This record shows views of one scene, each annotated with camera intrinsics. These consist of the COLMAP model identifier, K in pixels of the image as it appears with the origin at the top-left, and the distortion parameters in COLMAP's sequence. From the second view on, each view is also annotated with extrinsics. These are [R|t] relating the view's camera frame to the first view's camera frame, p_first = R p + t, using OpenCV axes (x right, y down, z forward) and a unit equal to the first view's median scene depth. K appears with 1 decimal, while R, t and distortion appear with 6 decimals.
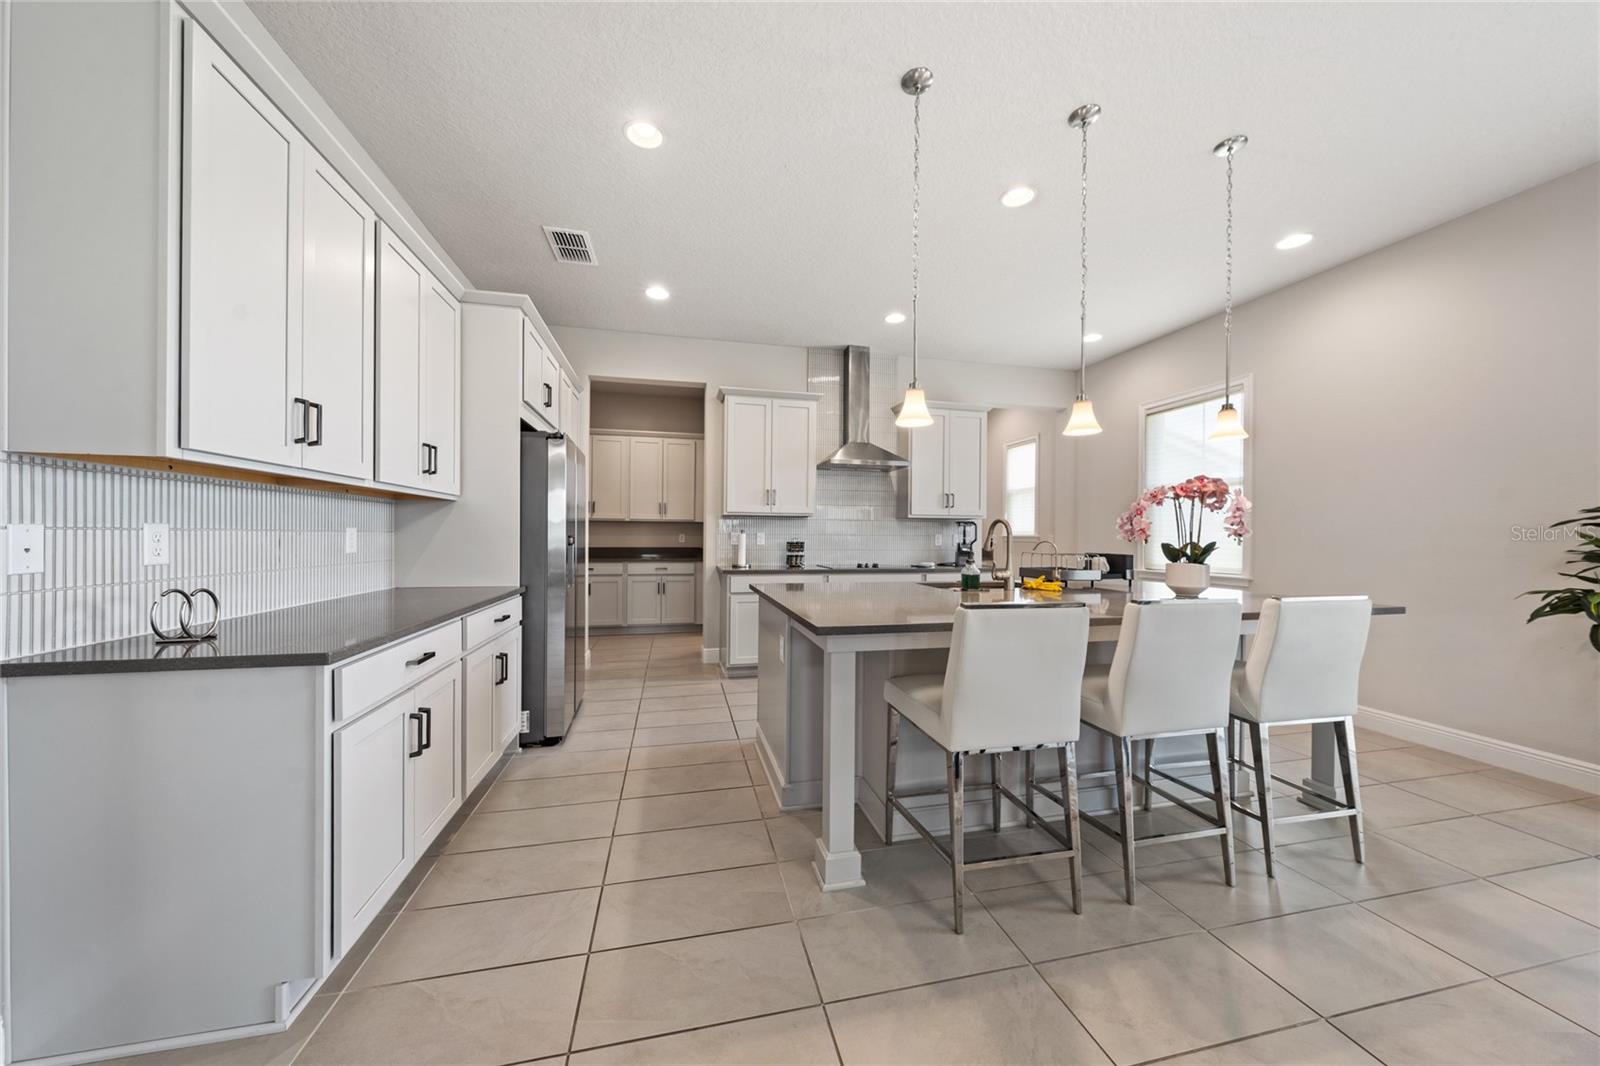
lens RADIAL K [[543.5, 0, 799.6], [0, 543.5, 533.4], [0, 0, 1]] dist [-0.005610, 0.001321]
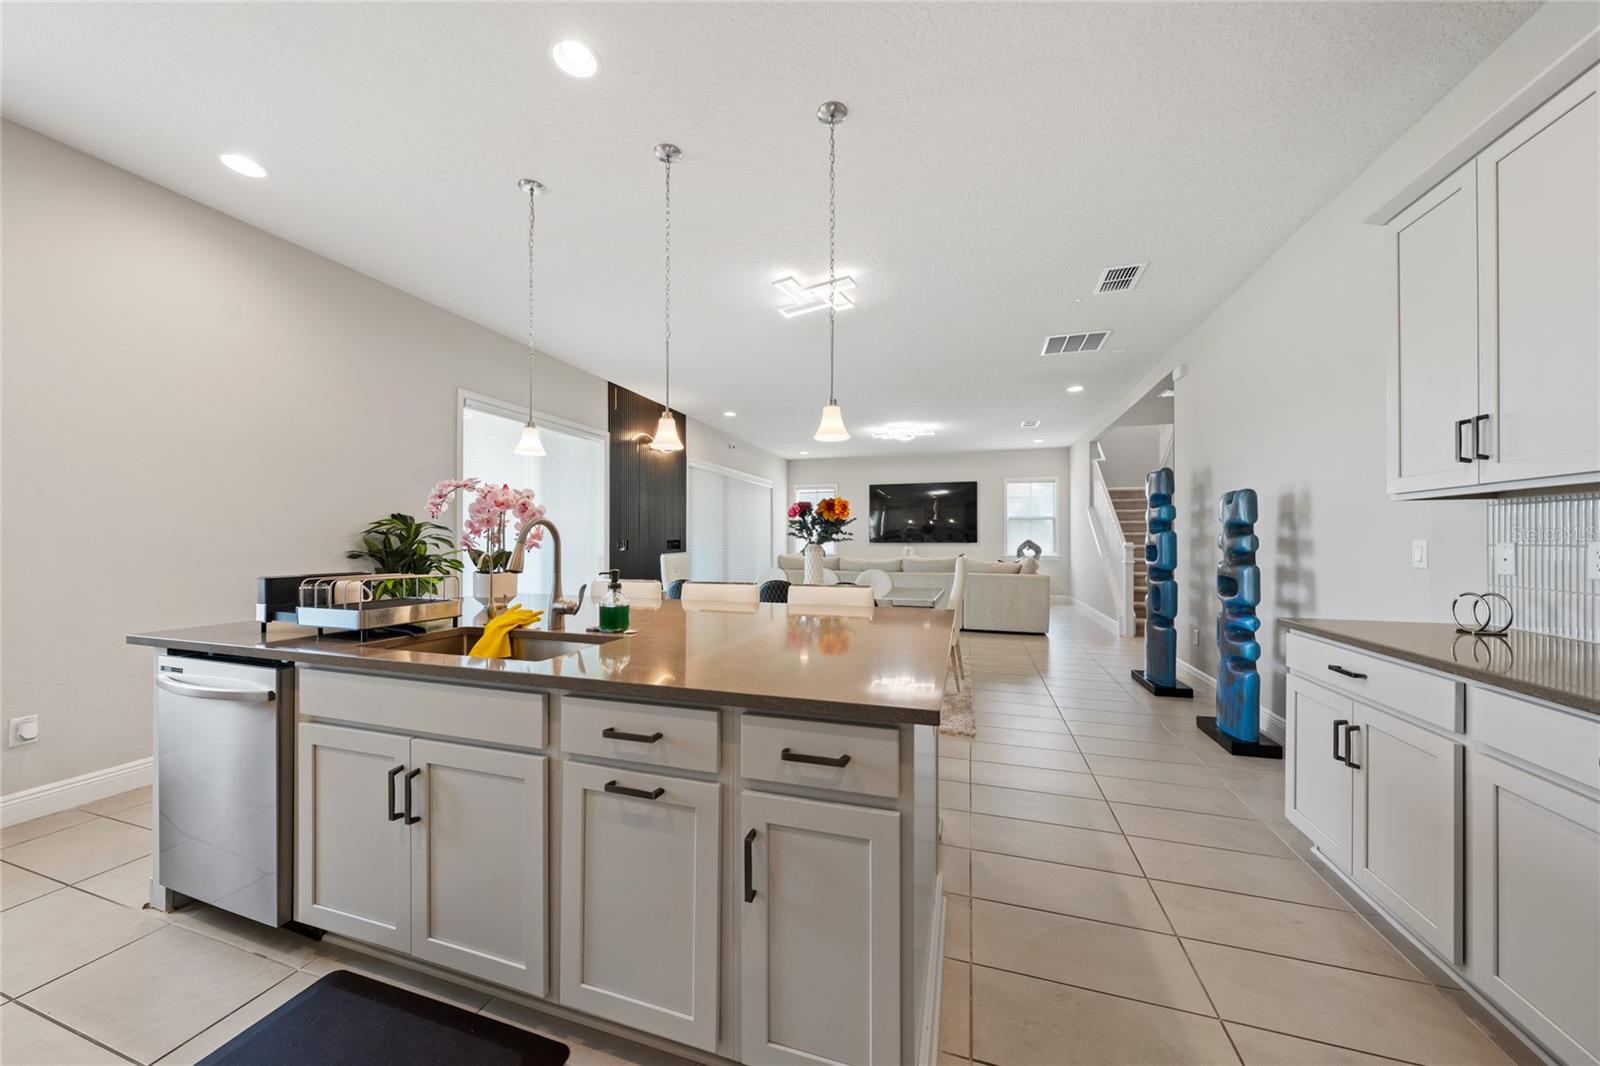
lens RADIAL K [[543.5, 0, 800.8], [0, 543.5, 537.7], [0, 0, 1]] dist [-0.005610, 0.001321]
pose [[-0.857474, -0.001928, 0.514523, -0.413123], [-0.002657, 0.999996, -0.000680, -0.021192], [-0.514520, -0.001950, -0.857476, 2.890548]]
